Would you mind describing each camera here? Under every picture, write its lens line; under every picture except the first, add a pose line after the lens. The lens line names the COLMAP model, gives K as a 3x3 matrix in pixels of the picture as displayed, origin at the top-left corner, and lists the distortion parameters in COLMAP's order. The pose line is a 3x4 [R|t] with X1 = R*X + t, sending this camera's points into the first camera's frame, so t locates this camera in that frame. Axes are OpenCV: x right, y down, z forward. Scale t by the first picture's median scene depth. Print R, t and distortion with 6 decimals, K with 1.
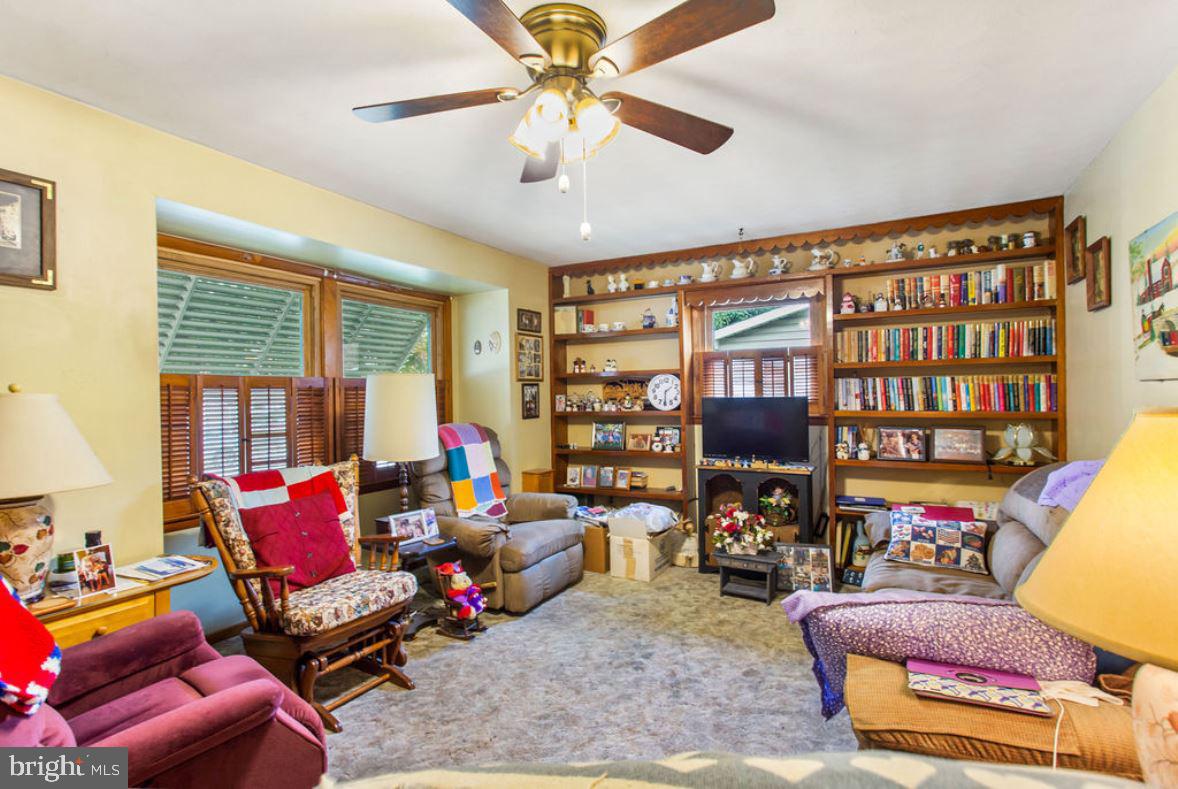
lens RADIAL K [[569.8, 0, 587.1], [0, 569.8, 395.4], [0, 0, 1]] dist [-0.001598, 0.000951]
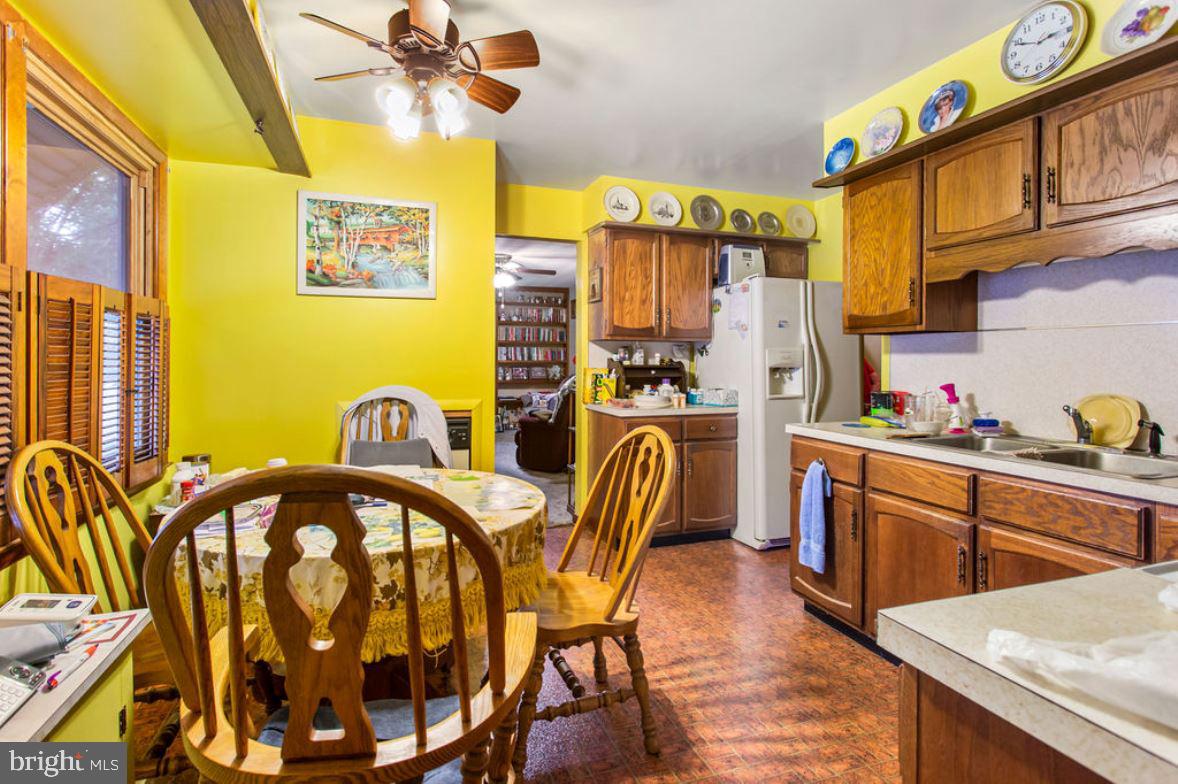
lens RADIAL K [[569.8, 0, 574.9], [0, 569.8, 357.2], [0, 0, 1]] dist [-0.001598, 0.000951]
pose [[0.673695, 0.017311, 0.738806, -1.225971], [-0.015070, 0.999840, -0.009686, 0.035416], [-0.738855, -0.004608, 0.673848, -0.945667]]
